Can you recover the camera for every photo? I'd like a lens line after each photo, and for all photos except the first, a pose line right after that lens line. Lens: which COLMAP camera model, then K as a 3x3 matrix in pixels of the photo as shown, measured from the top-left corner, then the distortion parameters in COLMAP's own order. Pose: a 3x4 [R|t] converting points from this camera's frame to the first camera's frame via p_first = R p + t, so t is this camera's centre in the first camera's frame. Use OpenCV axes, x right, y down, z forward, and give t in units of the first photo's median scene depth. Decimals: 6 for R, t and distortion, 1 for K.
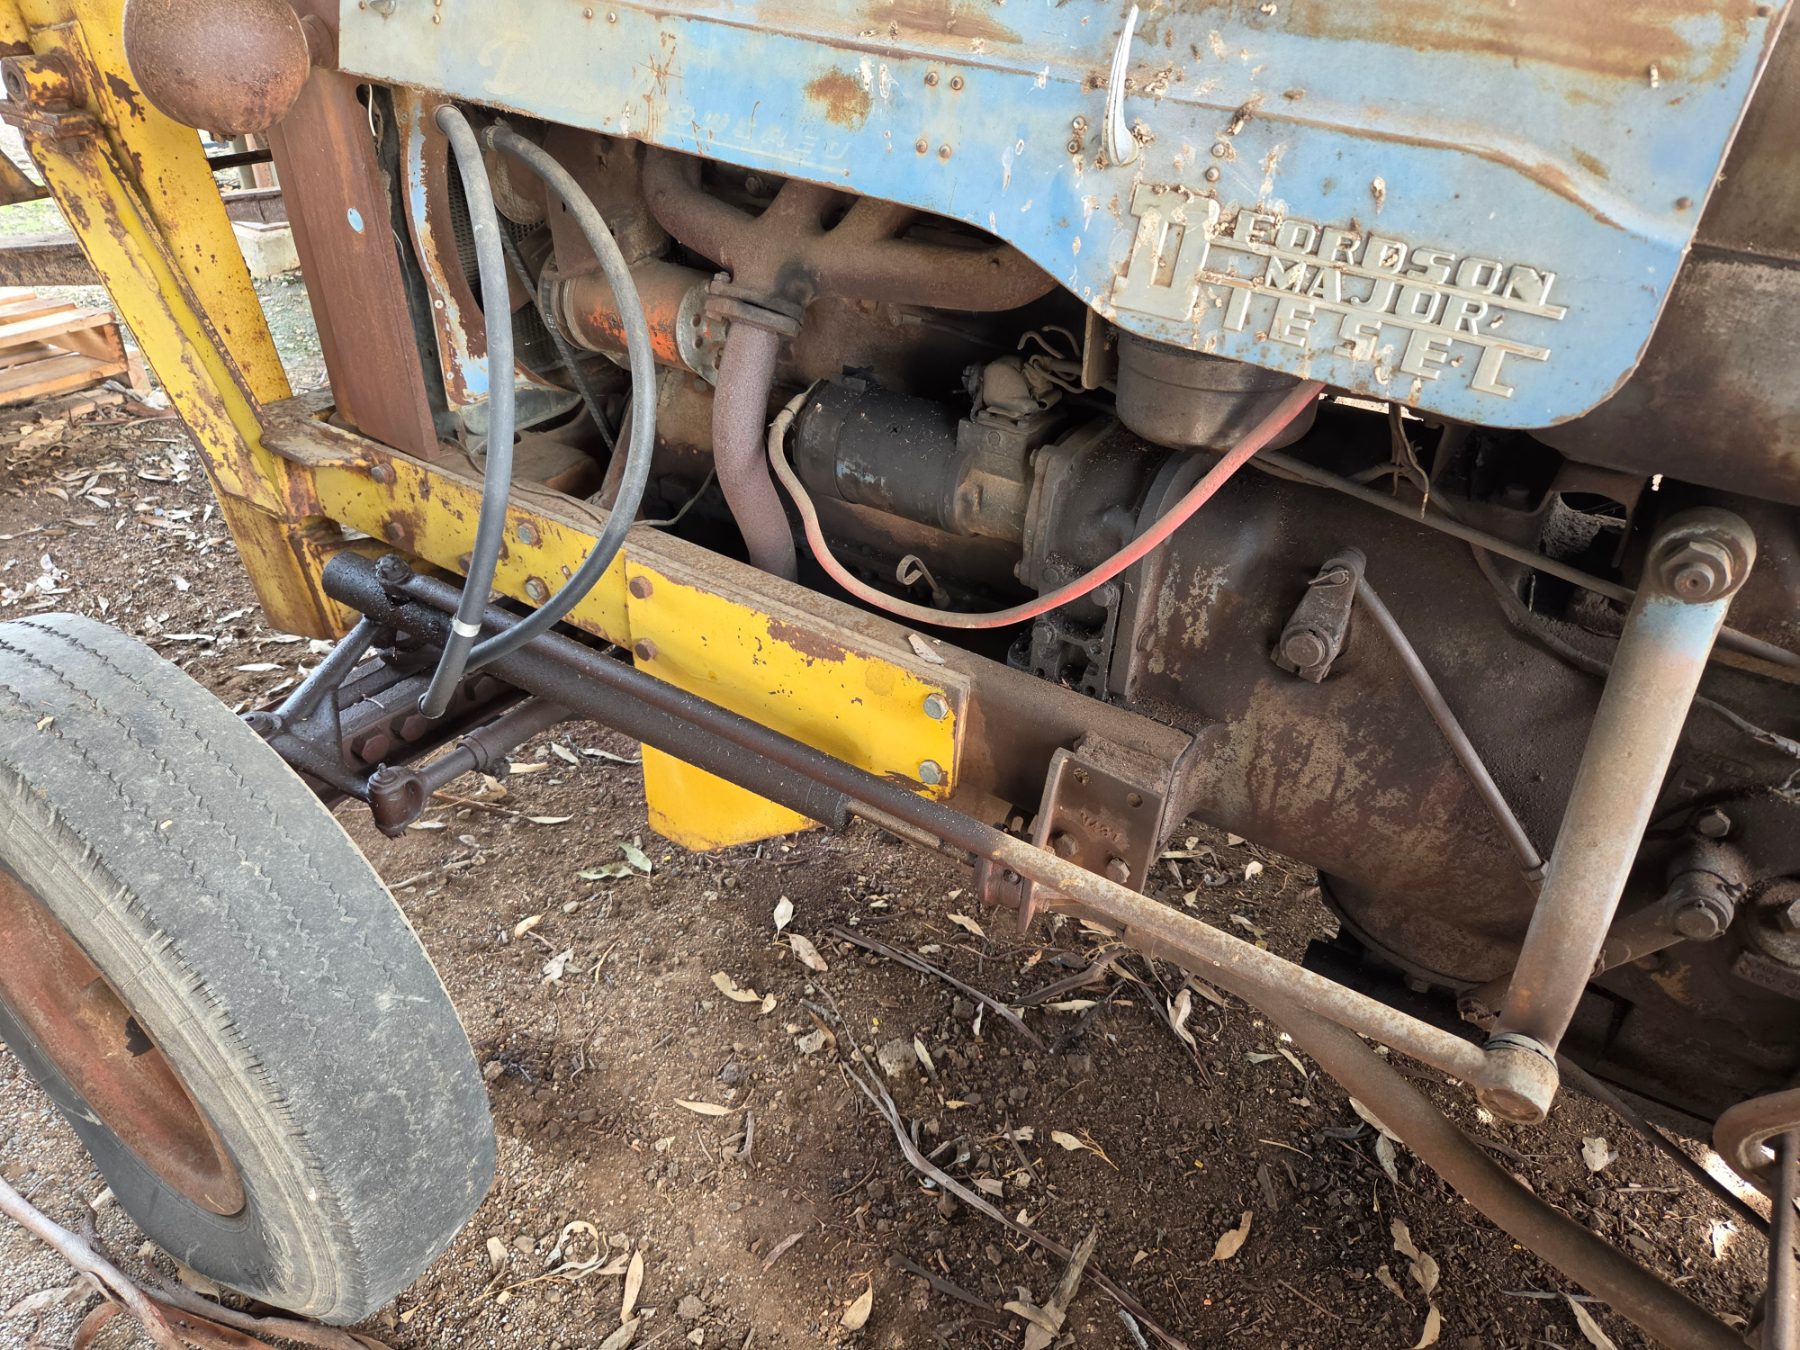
lens RADIAL K [[1199.3, 0, 908.9], [0, 1199.3, 679.1], [0, 0, 1]] dist [0.047816, -0.038209]
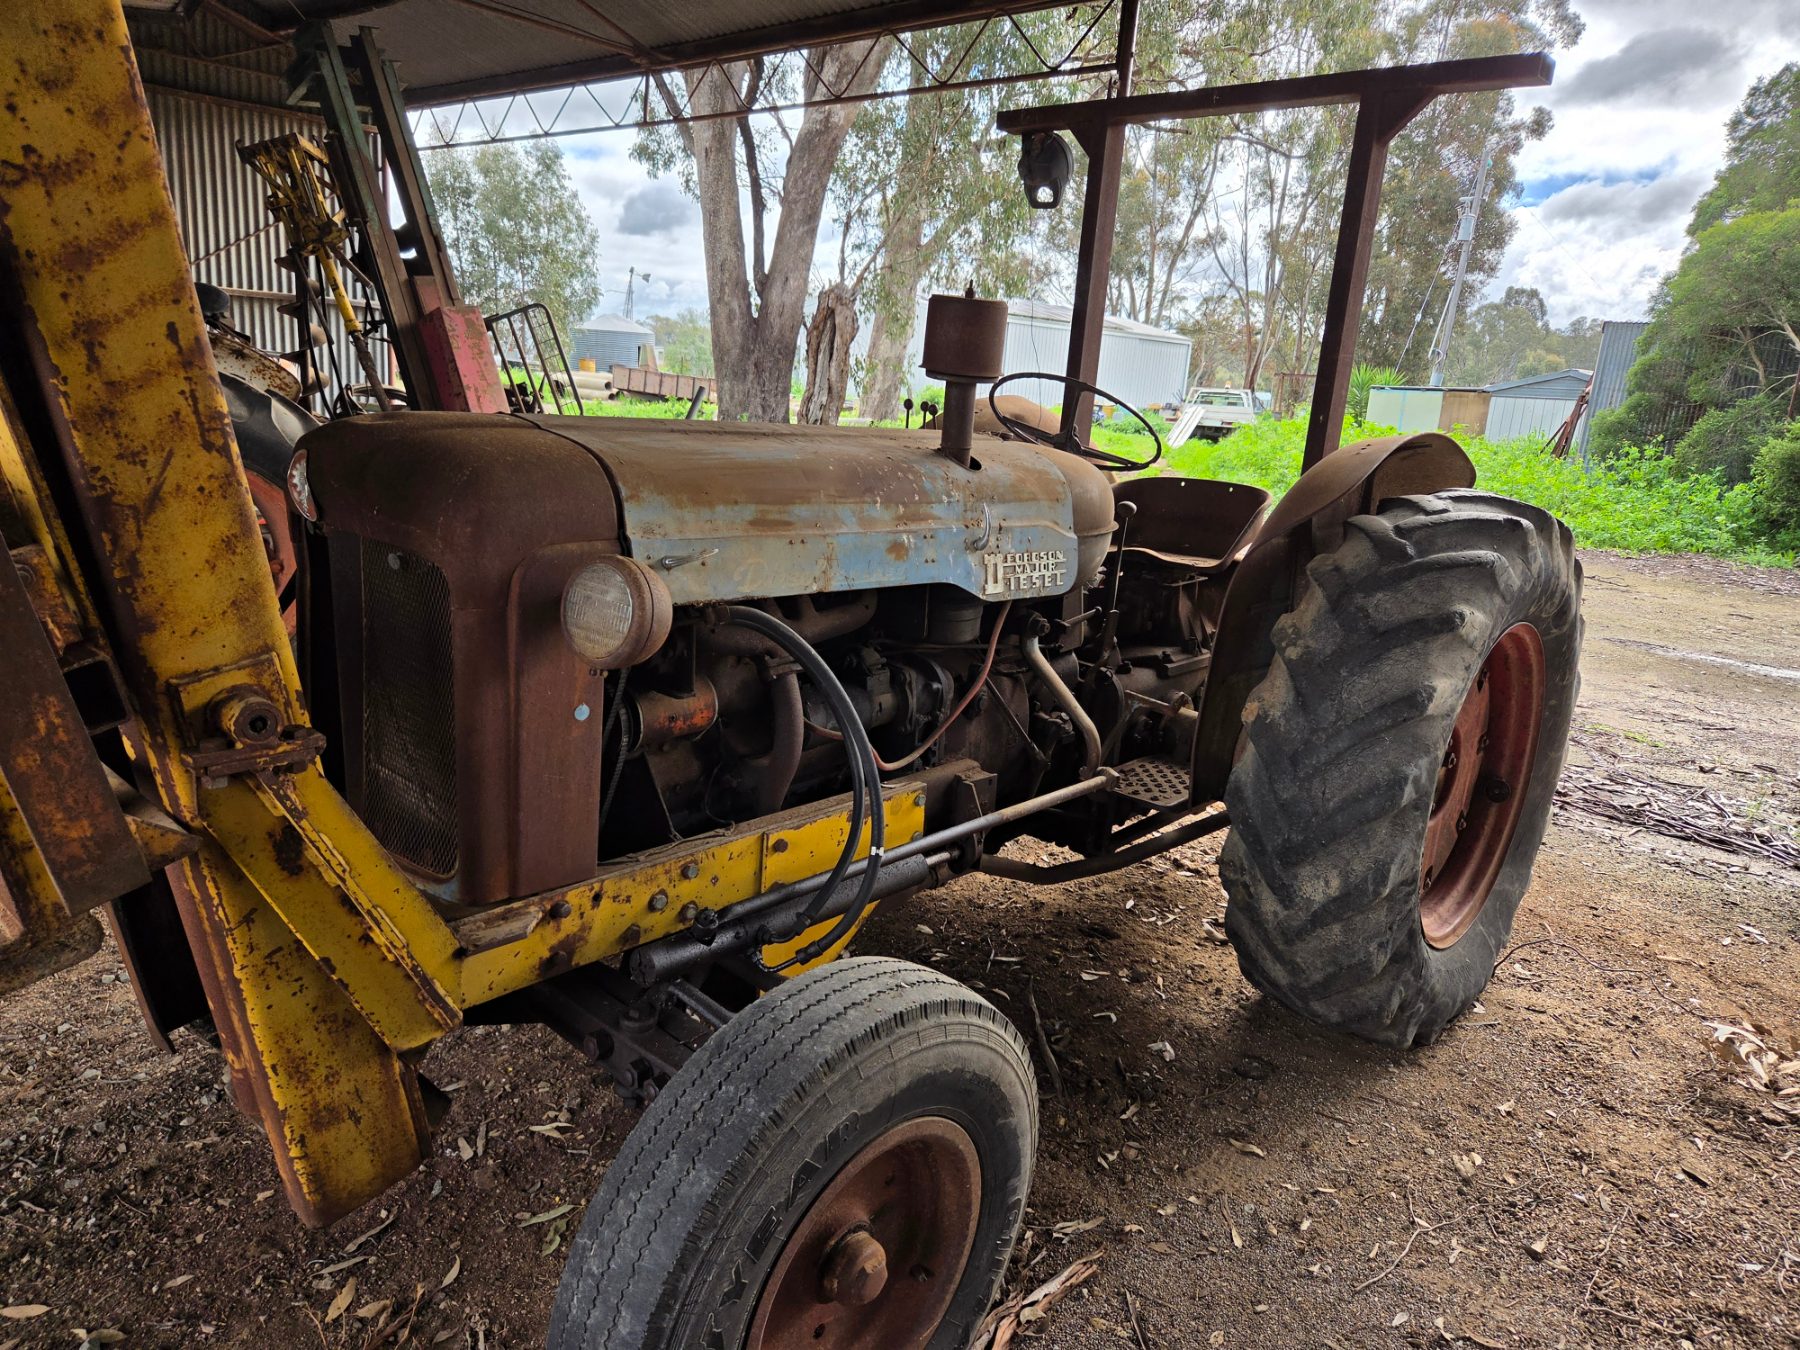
lens RADIAL K [[1225.7, 0, 932.4], [0, 1225.7, 665.5], [0, 0, 1]] dist [0.051283, -0.044799]
pose [[0.154202, -0.275034, 0.948988, -1.620237], [0.496885, 0.851769, 0.166118, -0.435118], [-0.854006, 0.445922, 0.268005, 0.252321]]
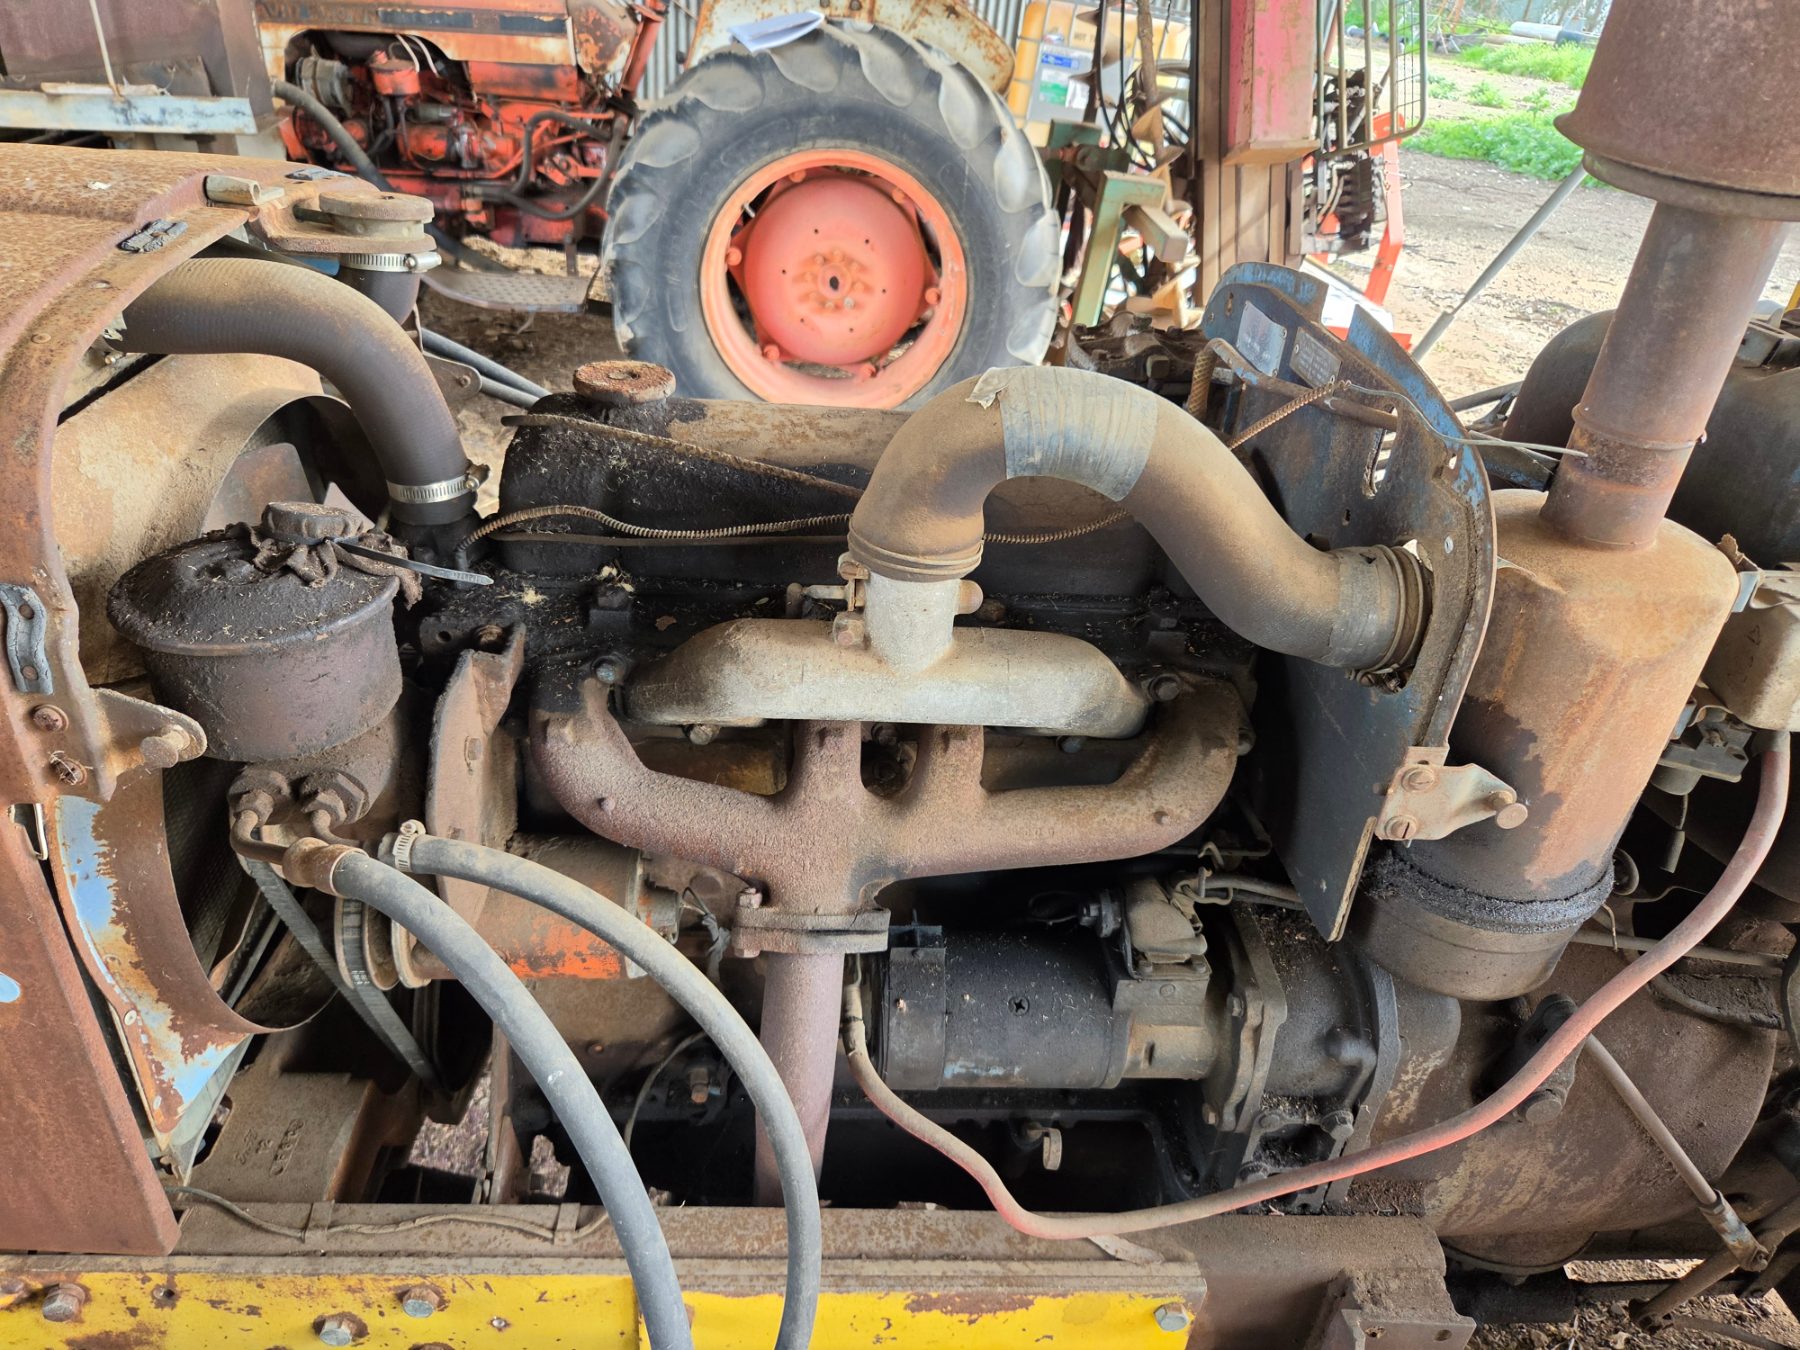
lens RADIAL K [[1235.7, 0, 900.0], [0, 1235.7, 675.0], [0, 0, 1]] dist [0.040723, -0.034172]
pose [[0.812794, -0.284580, 0.508310, -0.353119], [0.287659, 0.954824, 0.074593, -0.415372], [-0.506574, 0.085591, 0.857937, 0.285008]]
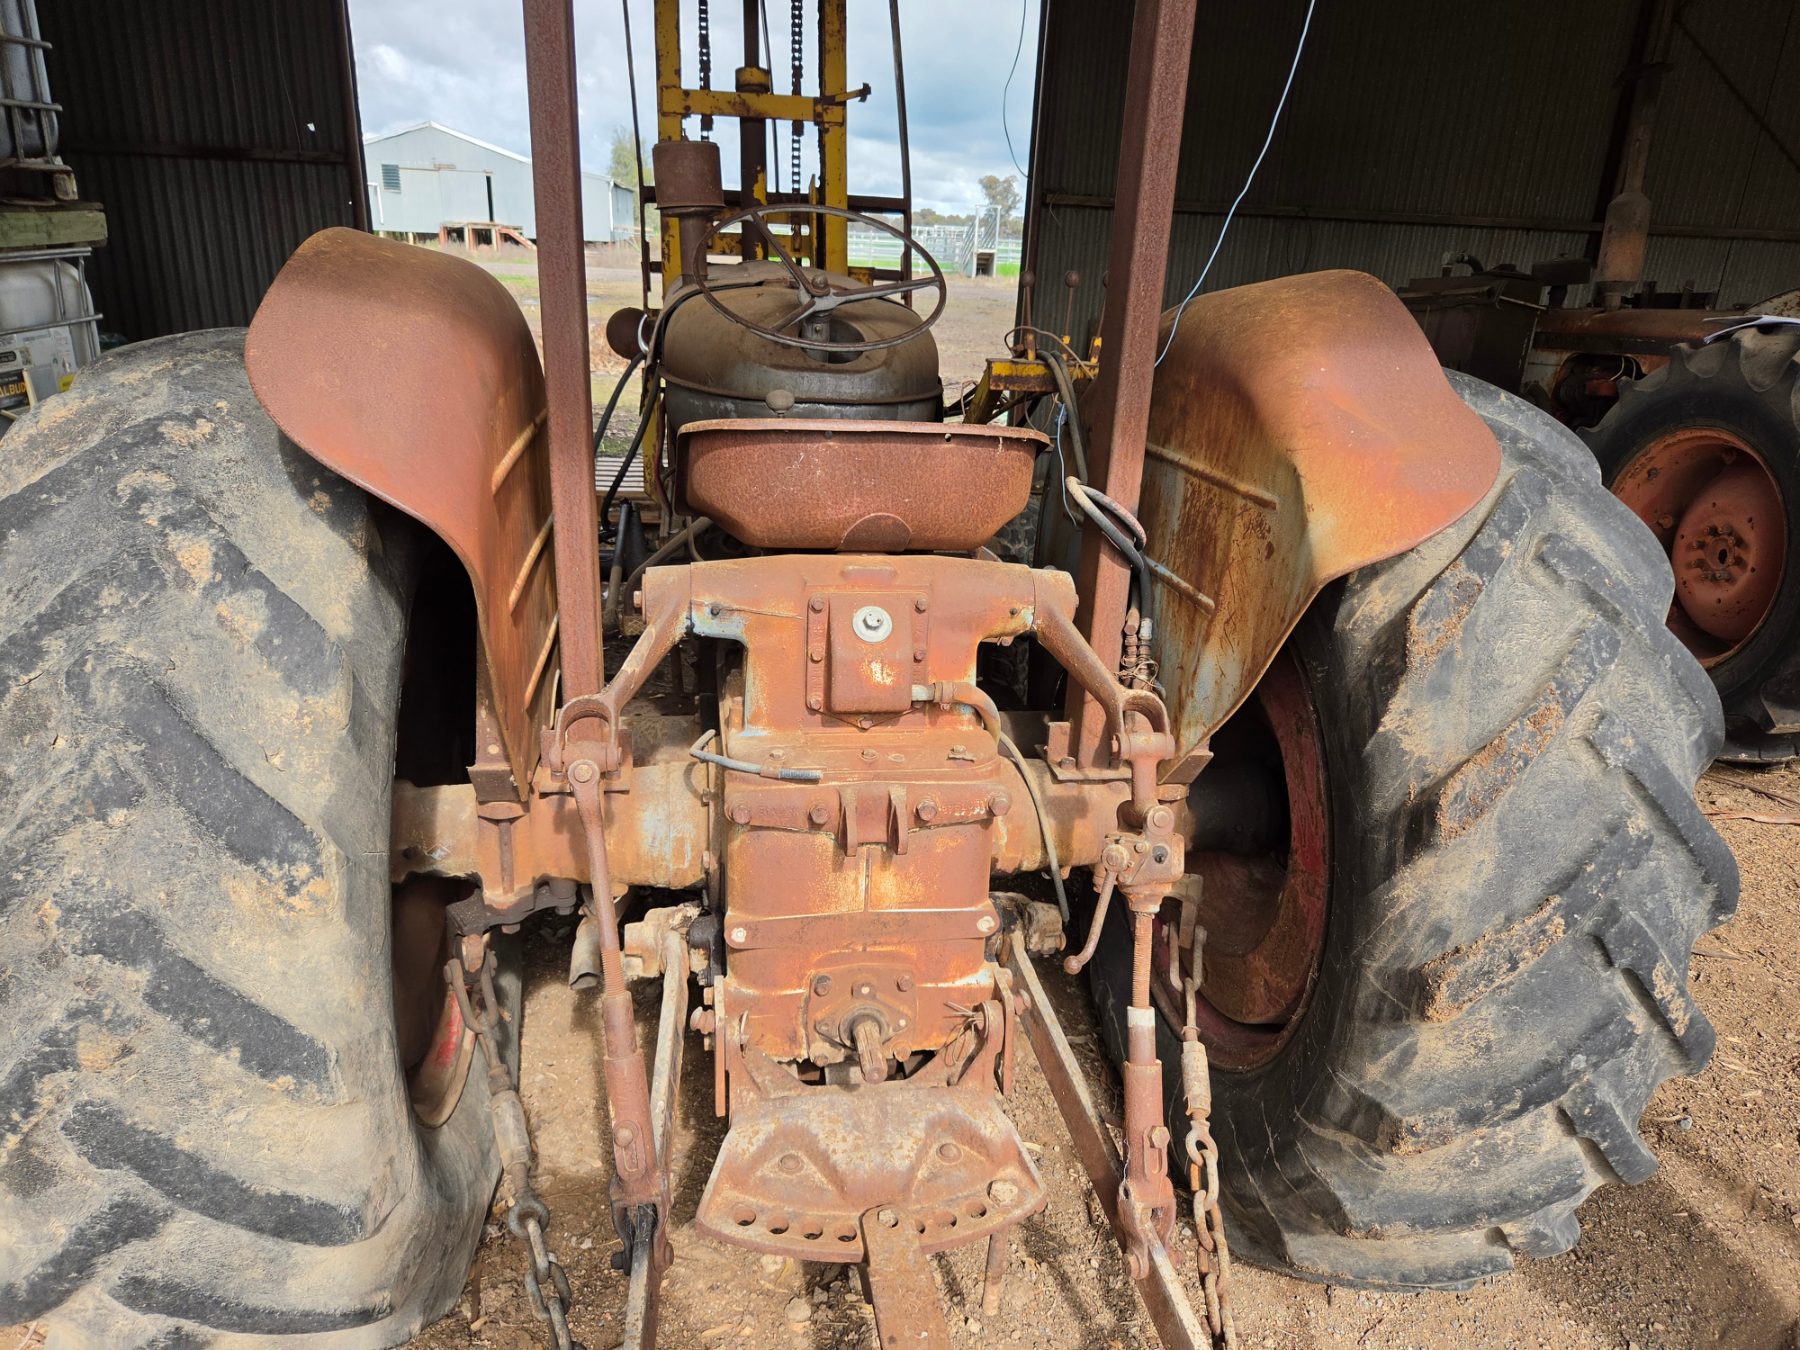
lens RADIAL K [[1199.3, 0, 908.9], [0, 1199.3, 679.1], [0, 0, 1]] dist [0.047816, -0.038209]
pose [[0.673254, 0.225121, -0.704308, 2.054538], [-0.417167, 0.902095, -0.110433, 0.290235], [0.610492, 0.368164, 0.701253, -0.379429]]
